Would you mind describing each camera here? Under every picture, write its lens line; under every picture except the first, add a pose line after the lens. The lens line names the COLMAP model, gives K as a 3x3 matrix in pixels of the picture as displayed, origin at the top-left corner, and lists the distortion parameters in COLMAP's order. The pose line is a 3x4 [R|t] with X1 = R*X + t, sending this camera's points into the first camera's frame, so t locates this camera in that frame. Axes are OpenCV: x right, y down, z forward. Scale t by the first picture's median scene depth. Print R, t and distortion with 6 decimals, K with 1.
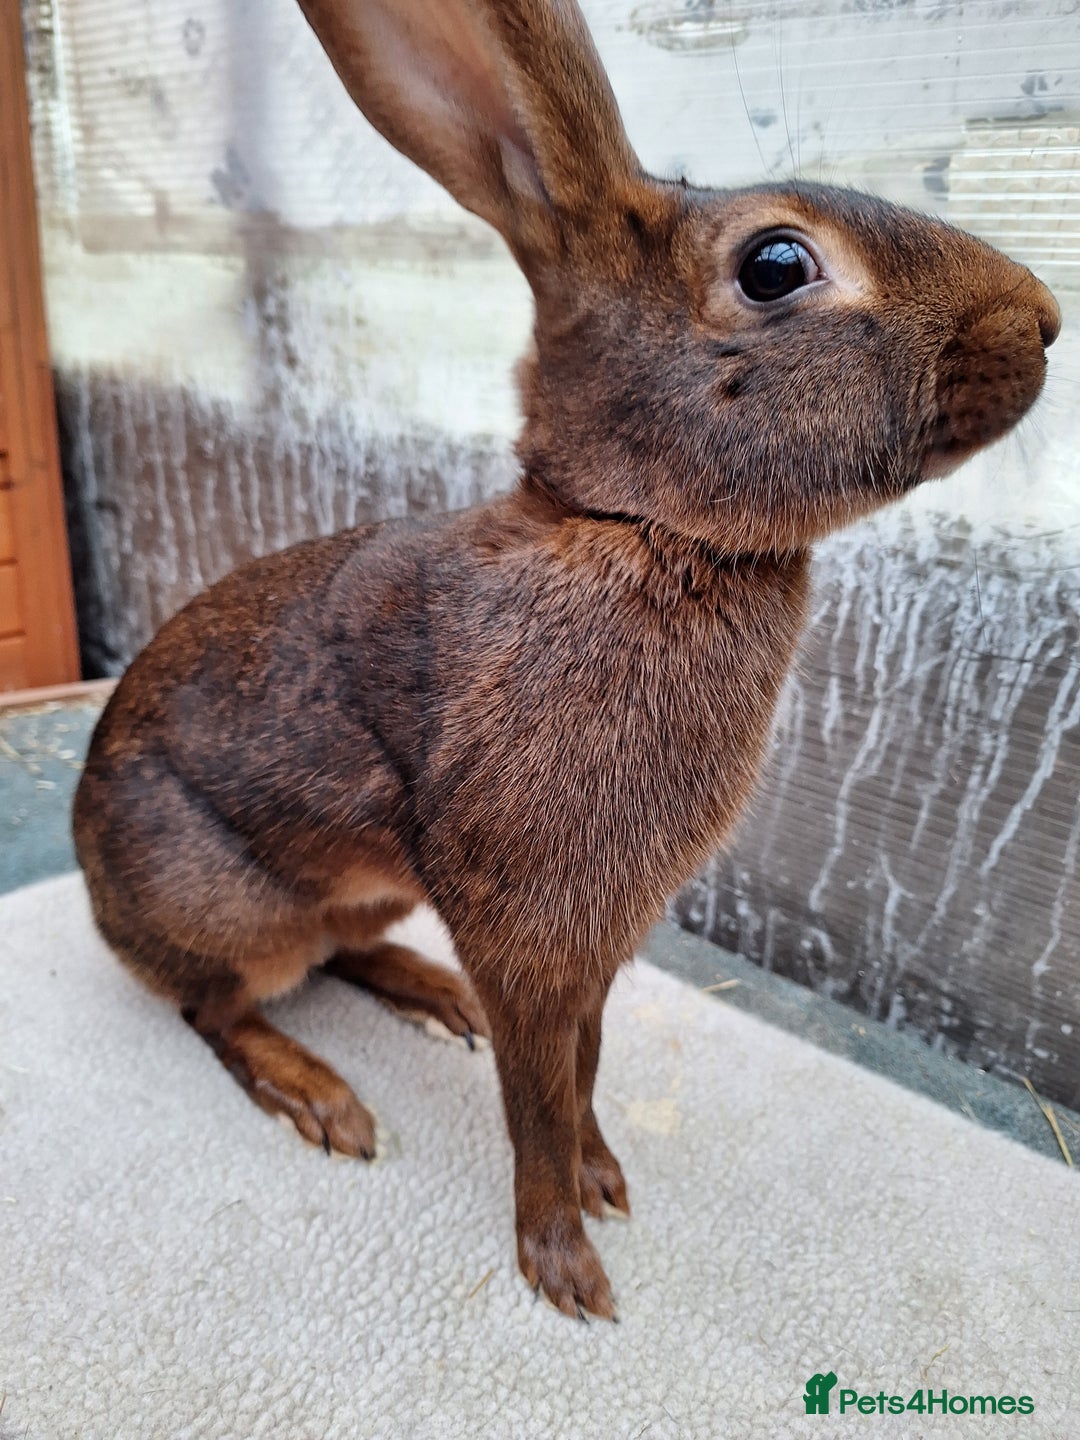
lens RADIAL K [[1035.7, 0, 536.0], [0, 1035.7, 729.0], [0, 0, 1]] dist [0.016348, -0.029266]
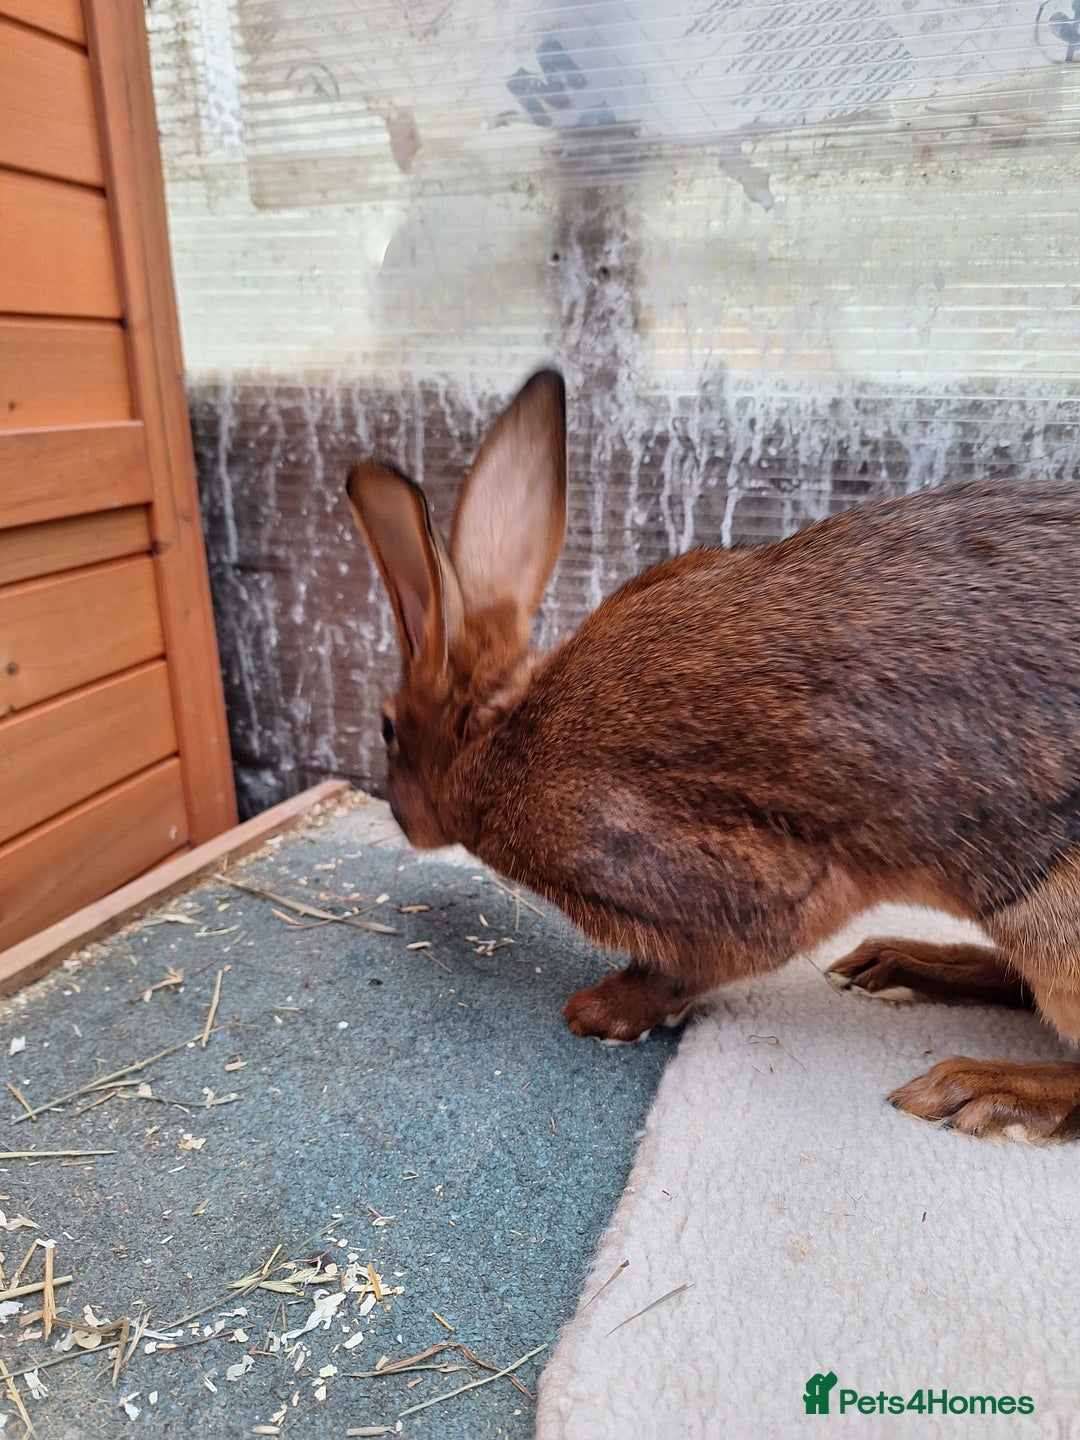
lens RADIAL K [[1018.1, 0, 554.0], [0, 1018.1, 745.4], [0, 0, 1]] dist [0.016353, -0.029432]
pose [[0.942722, -0.186187, 0.276784, -0.782409], [0.190979, 0.981545, 0.009791, -0.097807], [-0.273499, 0.043630, 0.960882, 0.430889]]
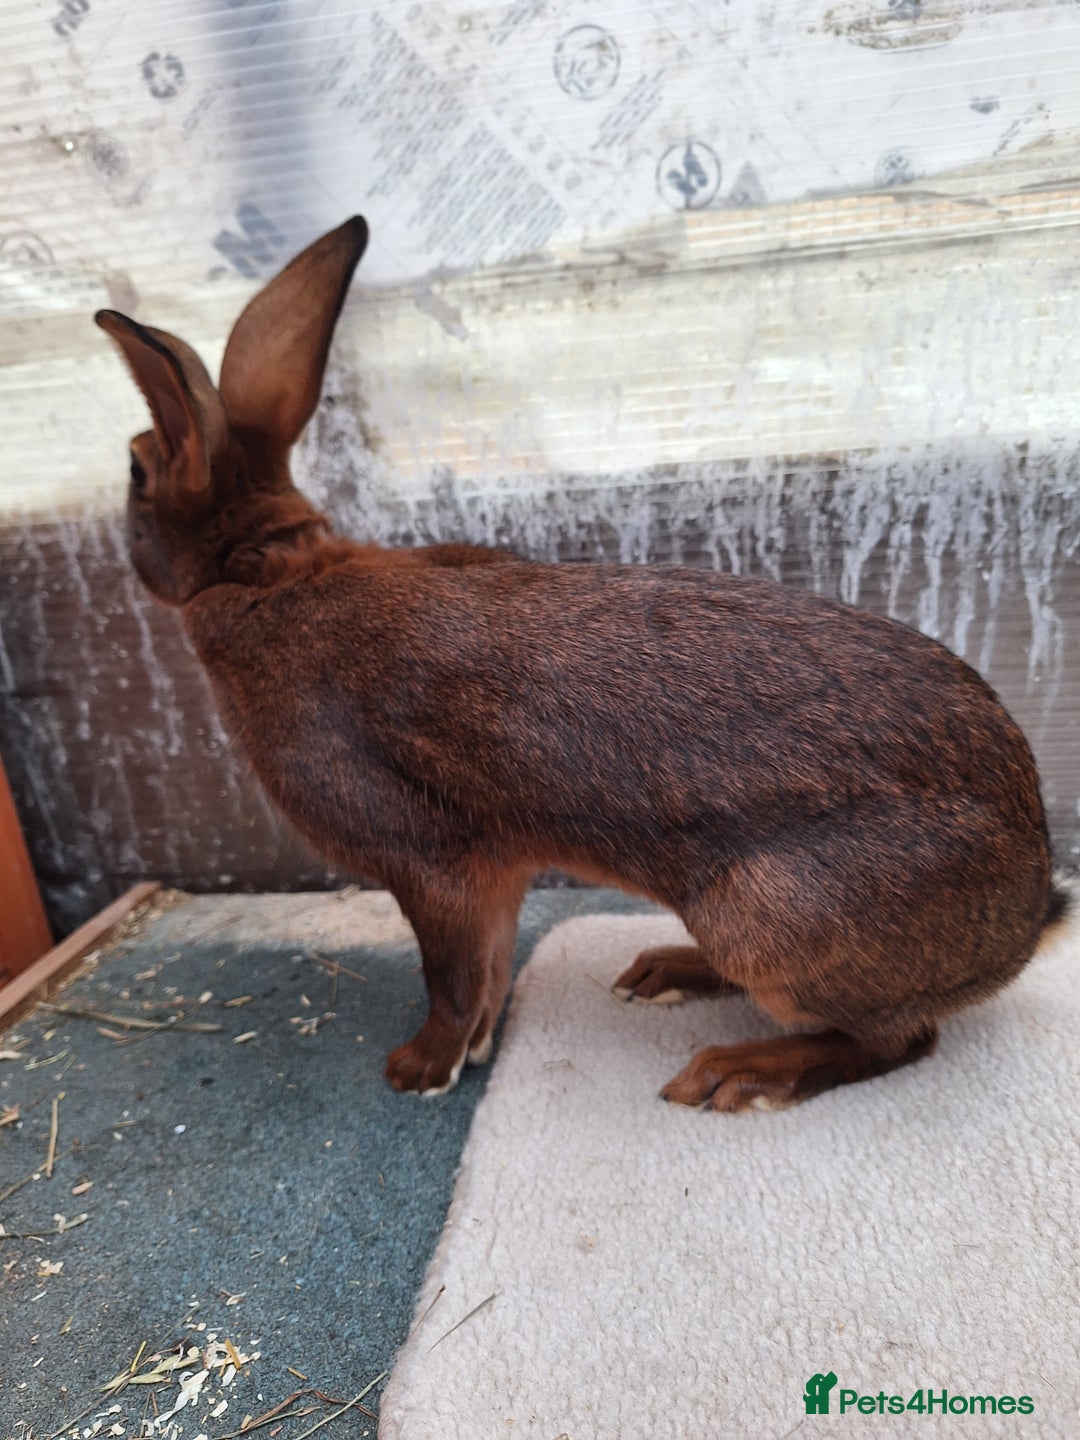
lens RADIAL K [[1018.1, 0, 551.7], [0, 1018.1, 734.2], [0, 0, 1]] dist [0.016353, -0.029432]
pose [[0.846030, -0.311556, 0.432627, -0.761145], [0.331700, 0.942896, 0.030366, -0.145980], [-0.417383, 0.117812, 0.901062, 0.295261]]
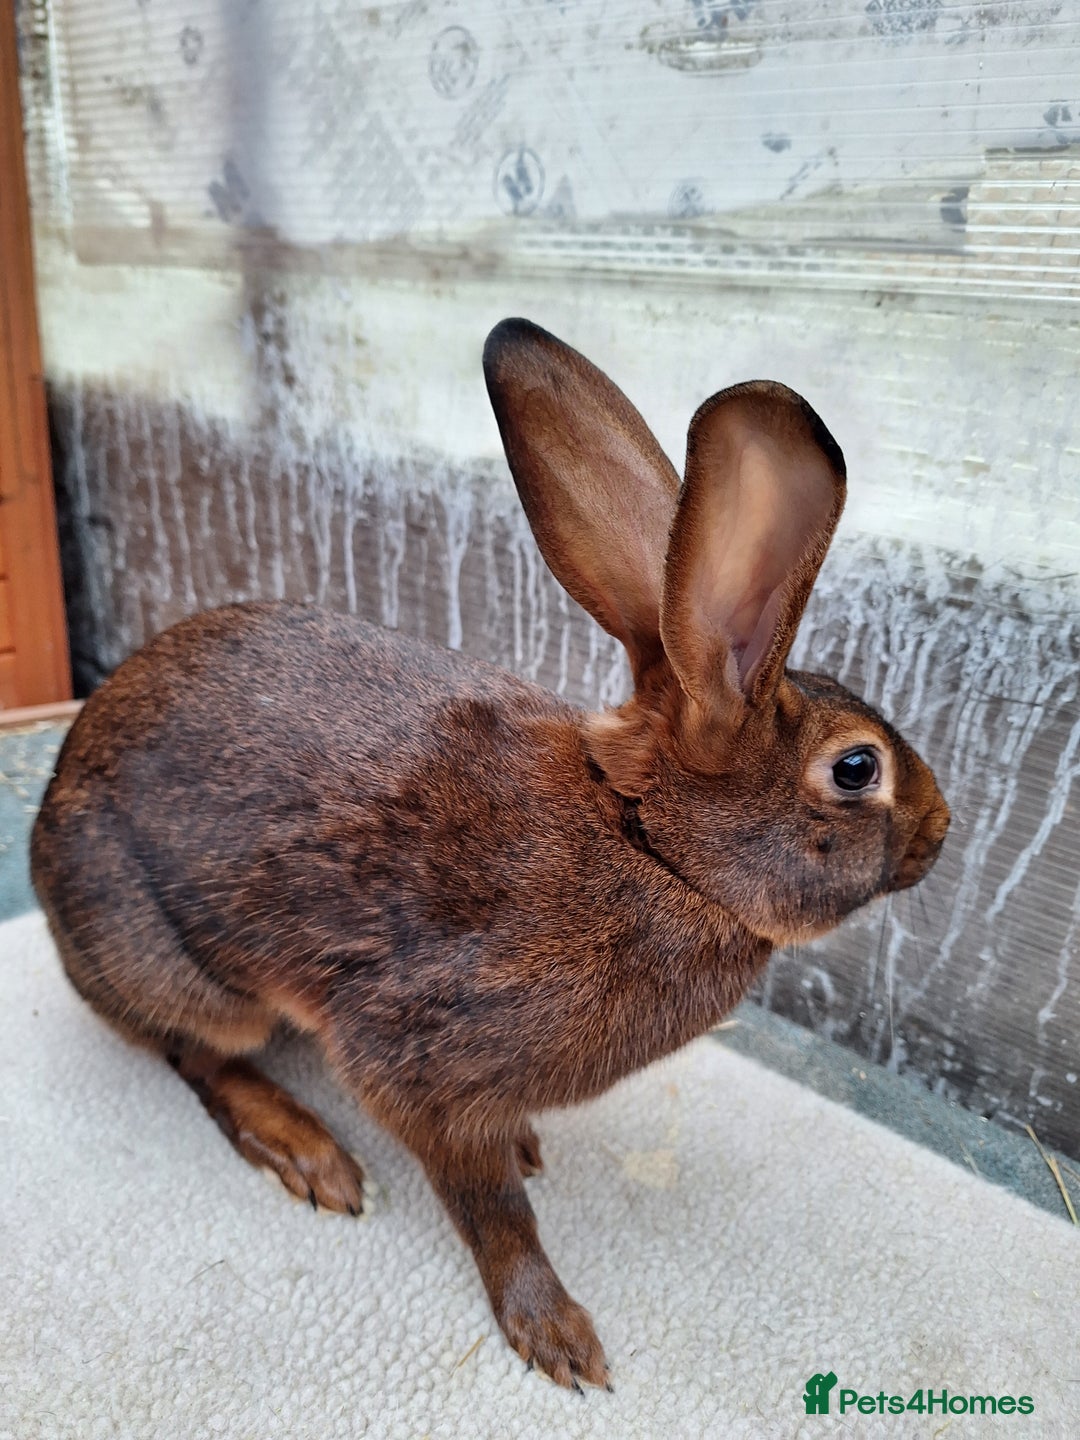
lens RADIAL K [[1035.7, 0, 542.7], [0, 1035.7, 744.7], [0, 0, 1]] dist [0.016348, -0.029266]
pose [[0.999907, 0.011604, 0.007174, 0.000514], [-0.011655, 0.999907, 0.007050, -0.027699], [-0.007092, -0.007133, 0.999949, 0.024819]]
